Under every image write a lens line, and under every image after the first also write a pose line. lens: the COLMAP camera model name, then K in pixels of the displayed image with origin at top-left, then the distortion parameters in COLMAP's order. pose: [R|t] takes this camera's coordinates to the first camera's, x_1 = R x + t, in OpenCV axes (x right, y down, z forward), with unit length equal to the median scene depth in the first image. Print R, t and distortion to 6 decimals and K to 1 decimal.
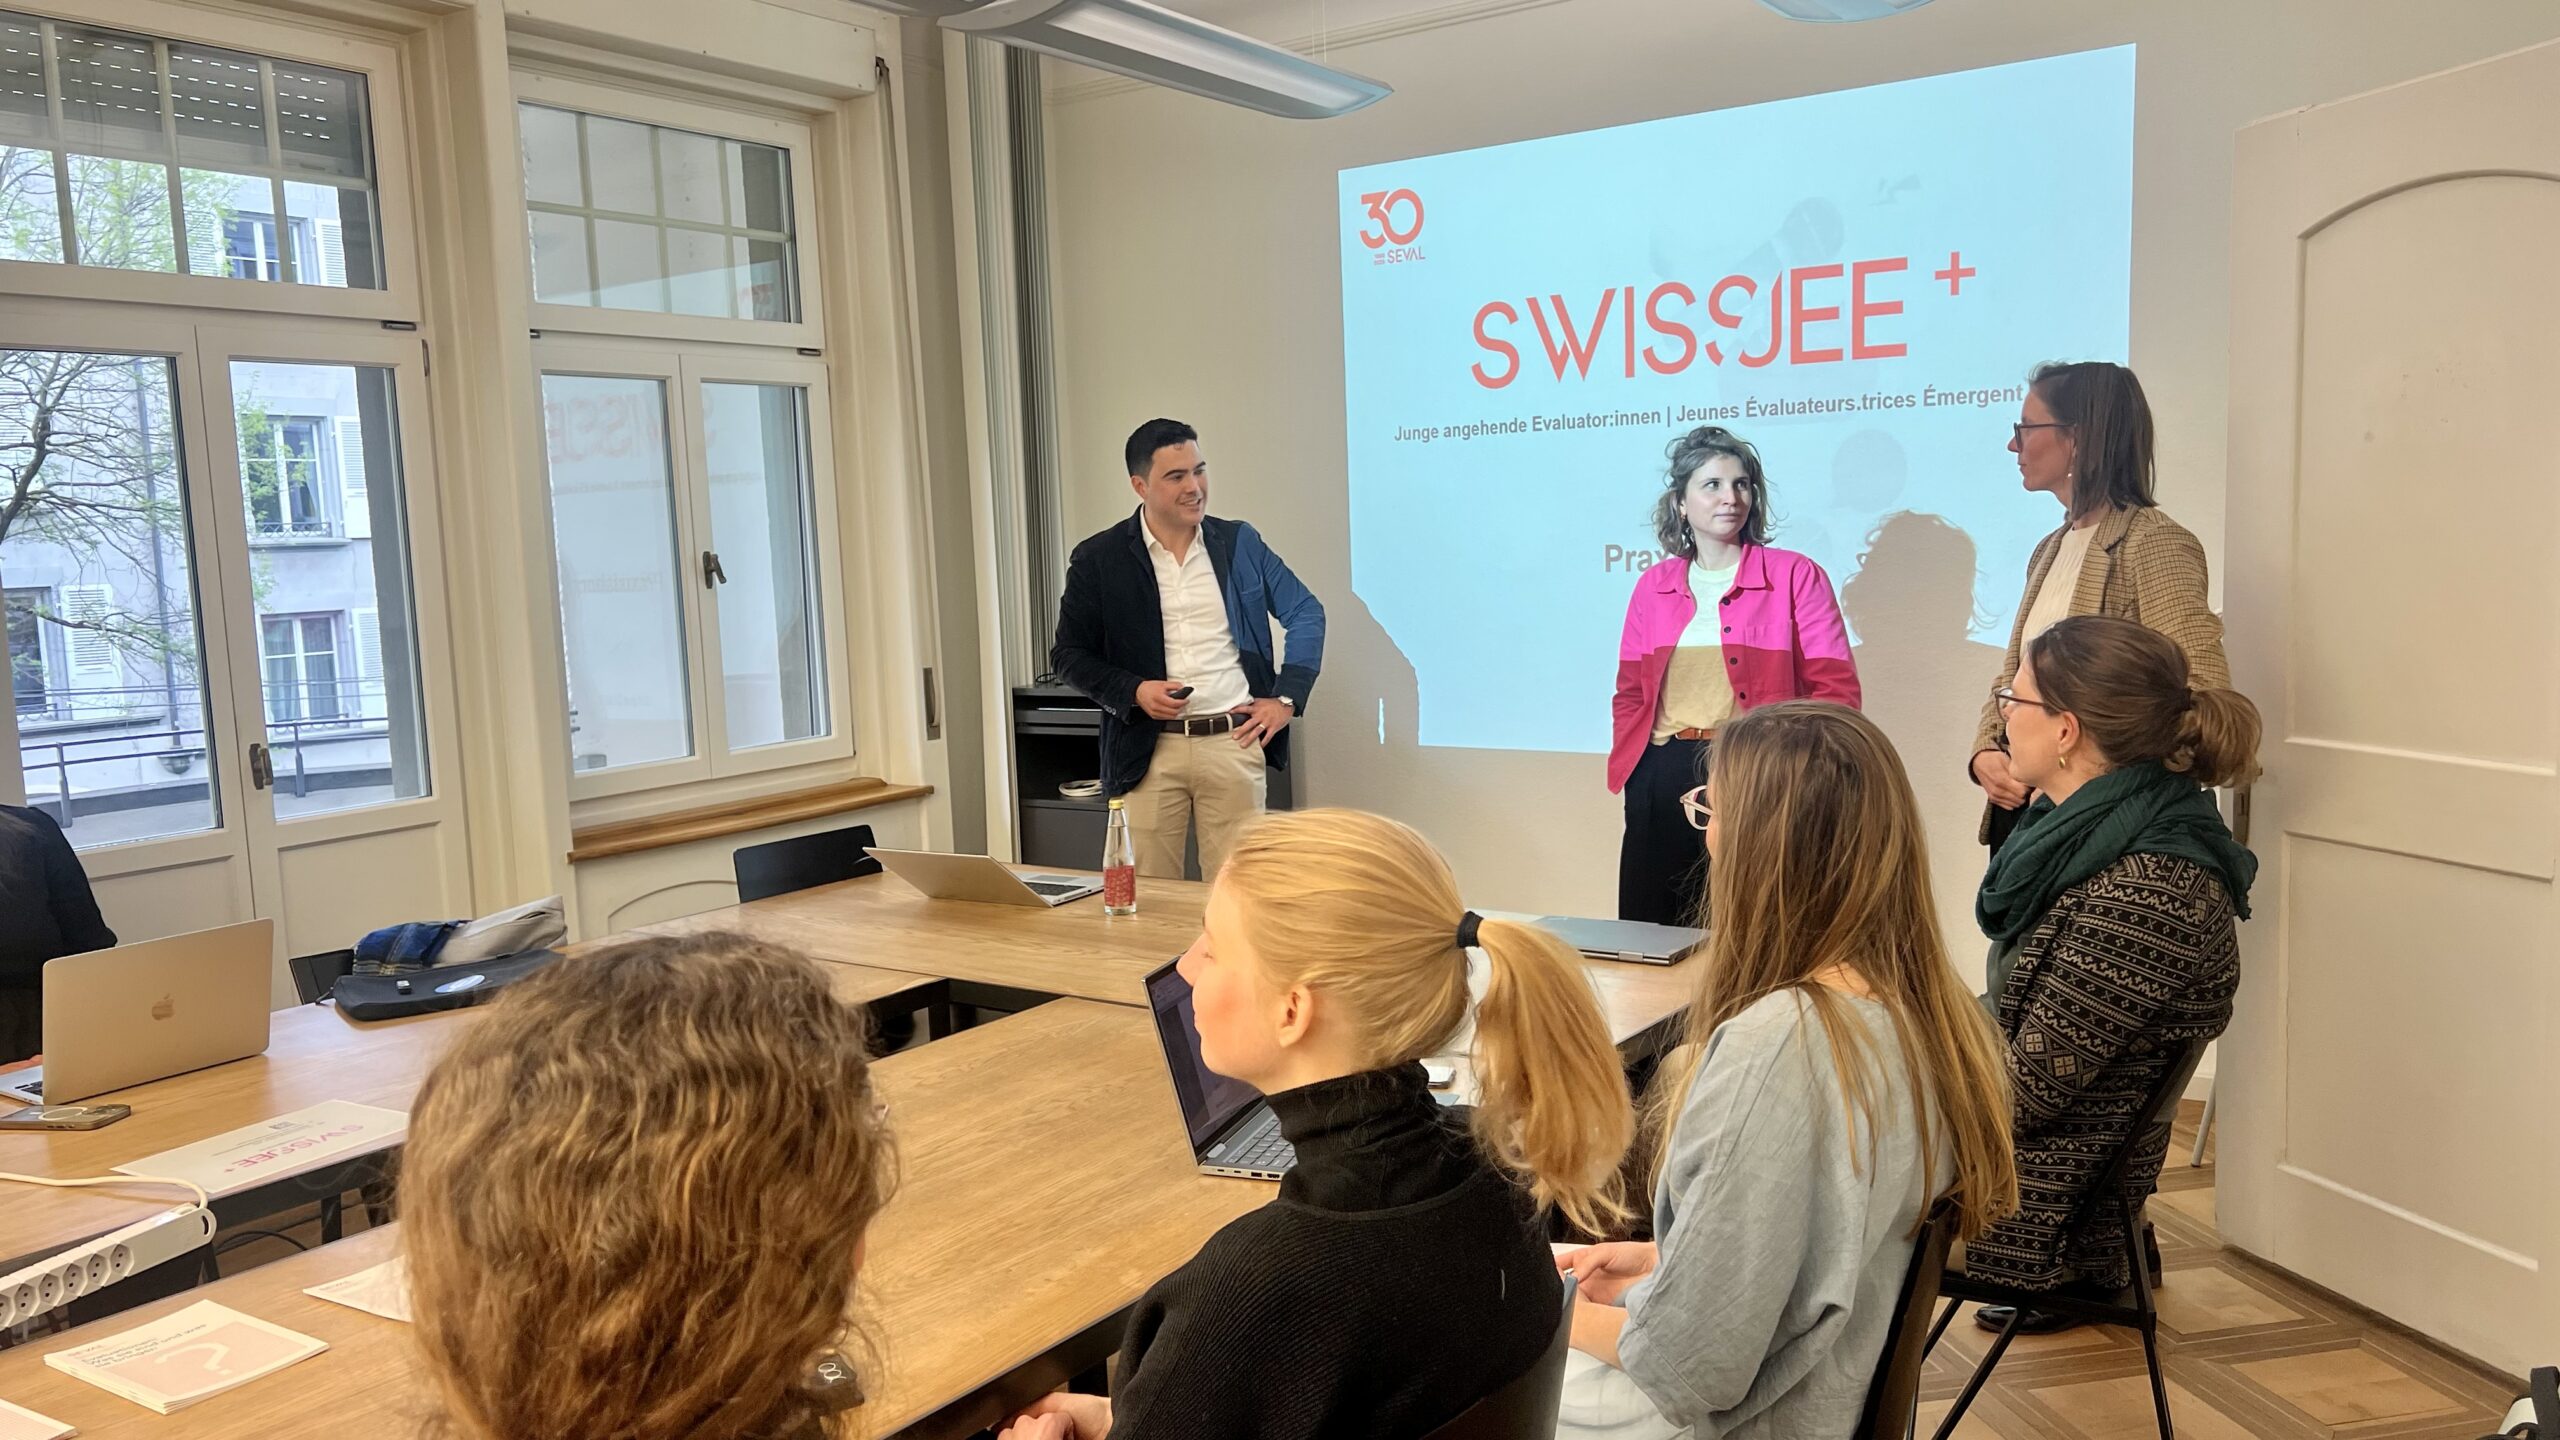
lens RADIAL K [[1885.6, 0, 1292.7], [0, 1885.6, 720.2], [0, 0, 1]] dist [0.009184, -0.009725]
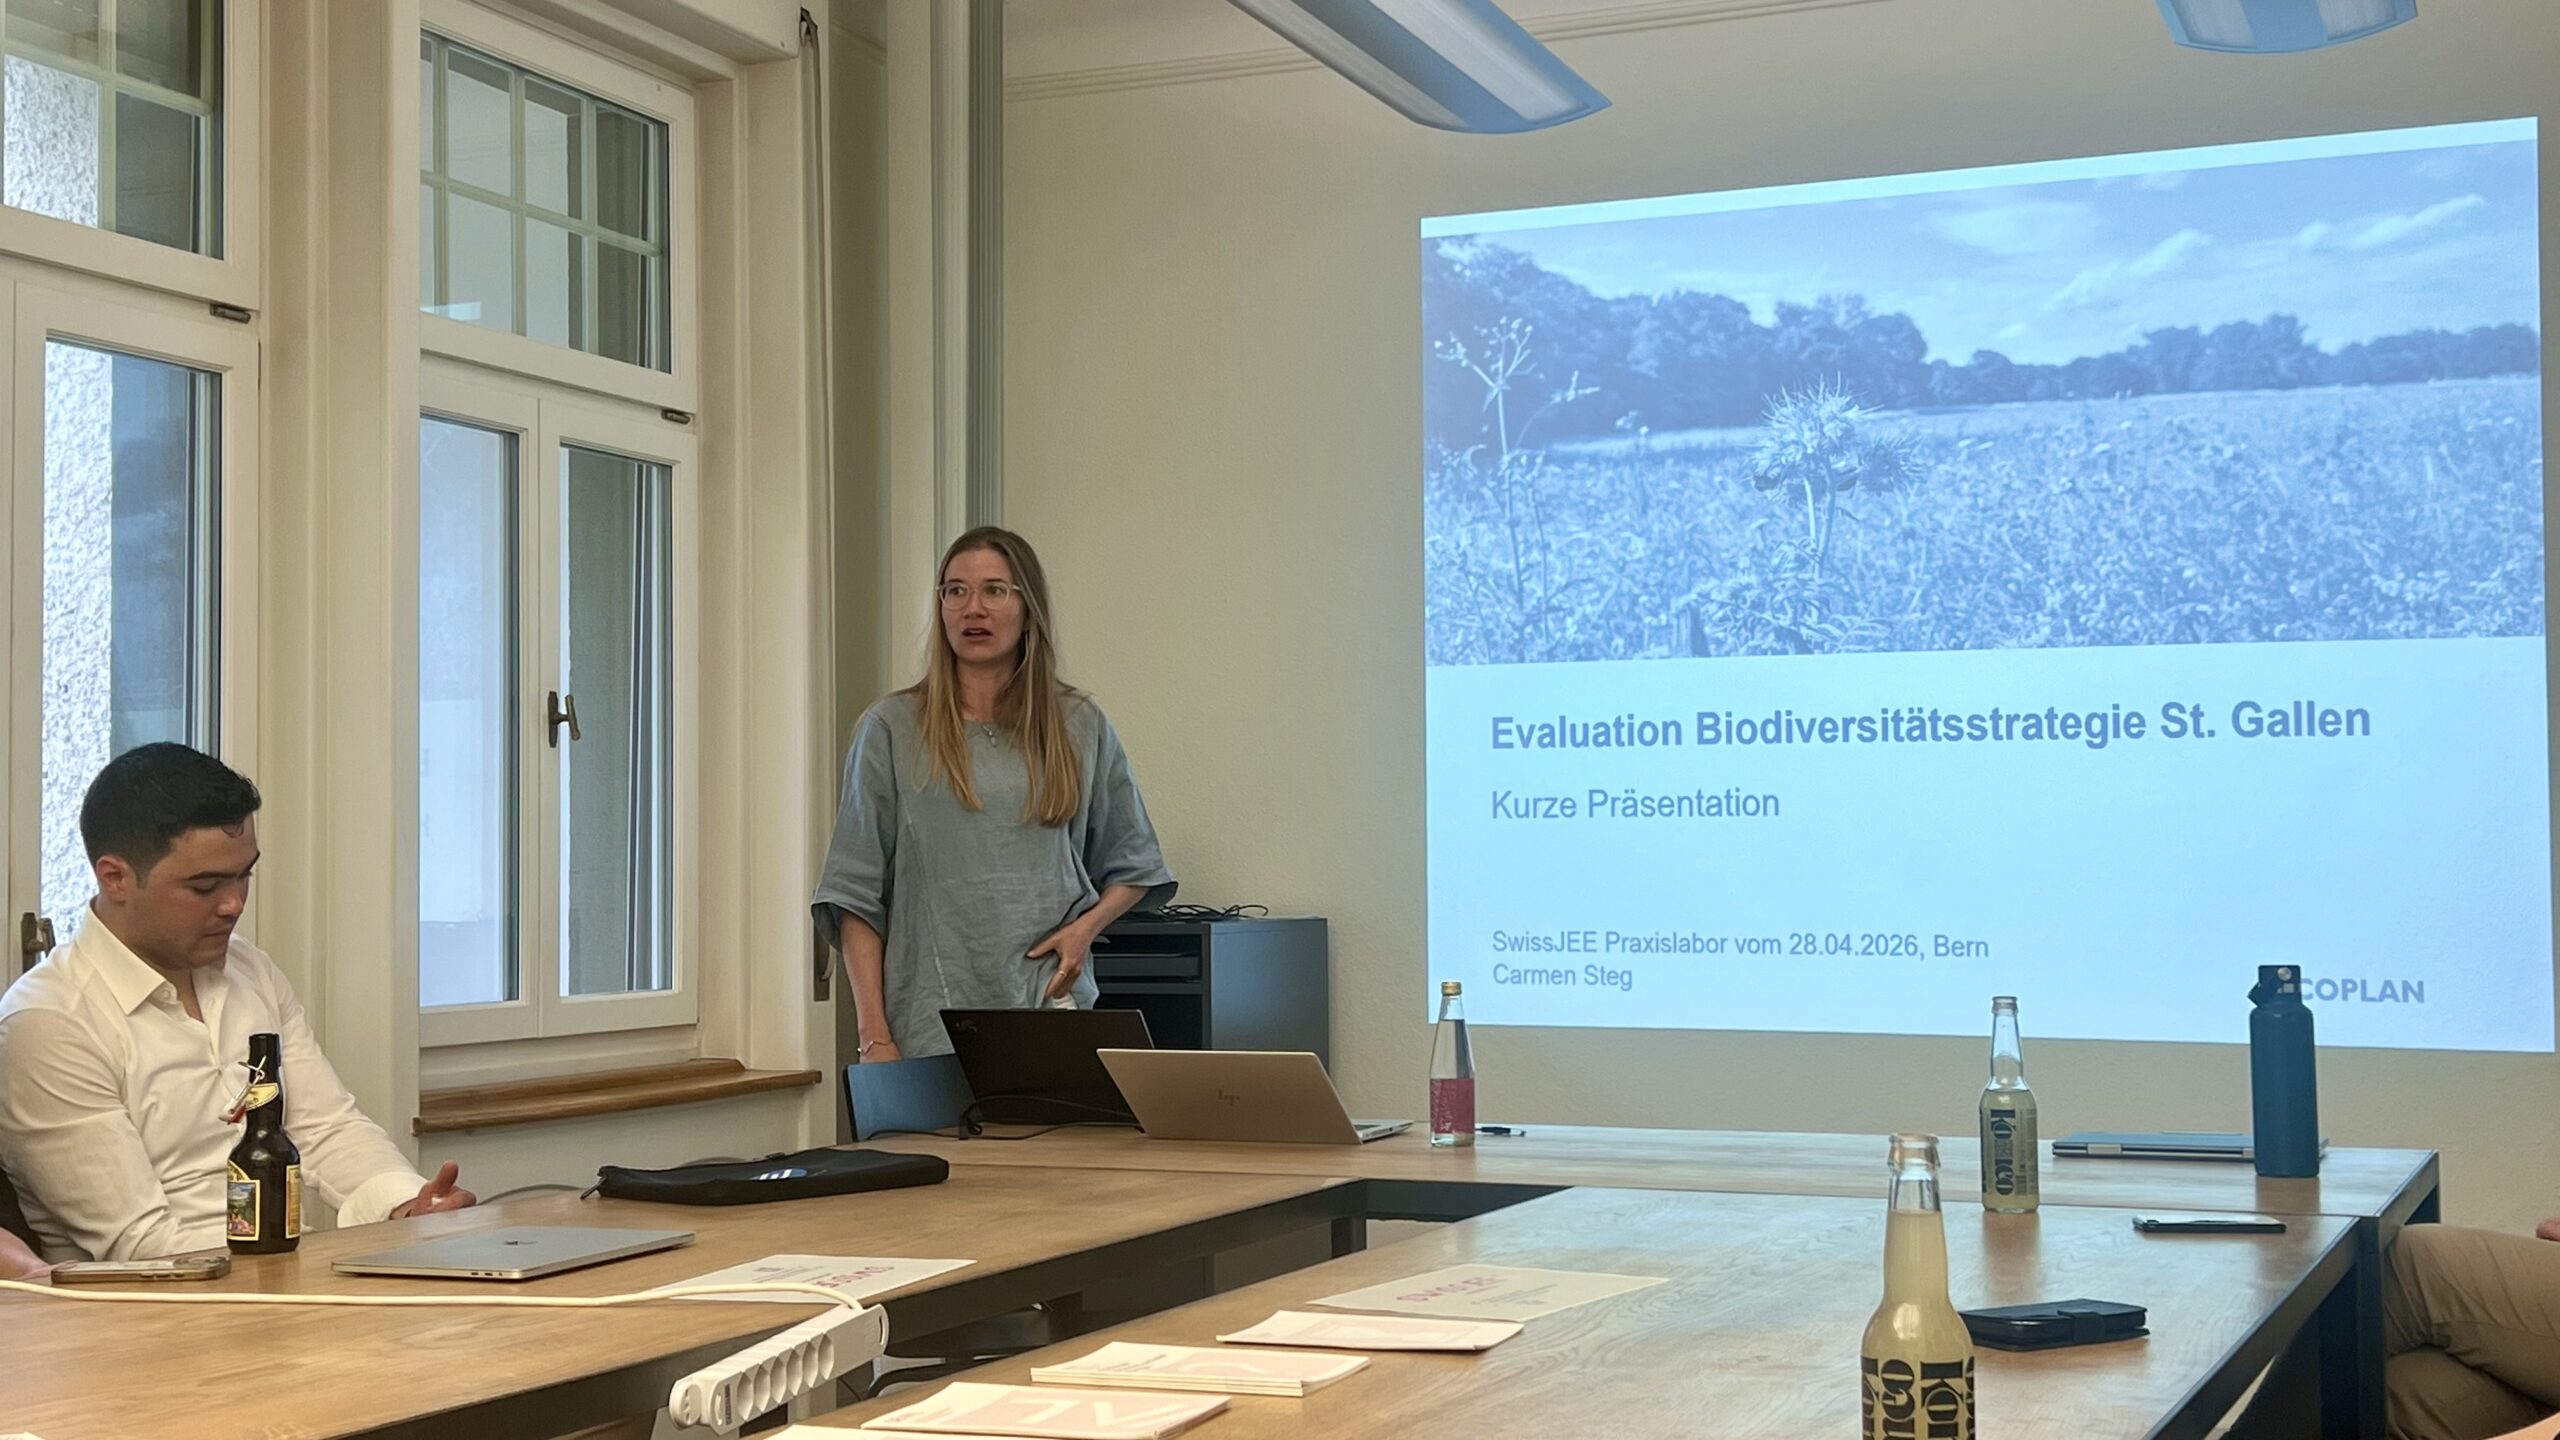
lens RADIAL K [[3170.5, 0, 1284.9], [0, 3170.5, 727.4], [0, 0, 1]] dist [0.049967, 0.000000]
pose [[0.975257, 0.041373, 0.217169, -0.289337], [-0.006746, 0.987444, -0.157824, 0.094016], [-0.220972, 0.152454, 0.963291, -0.127501]]
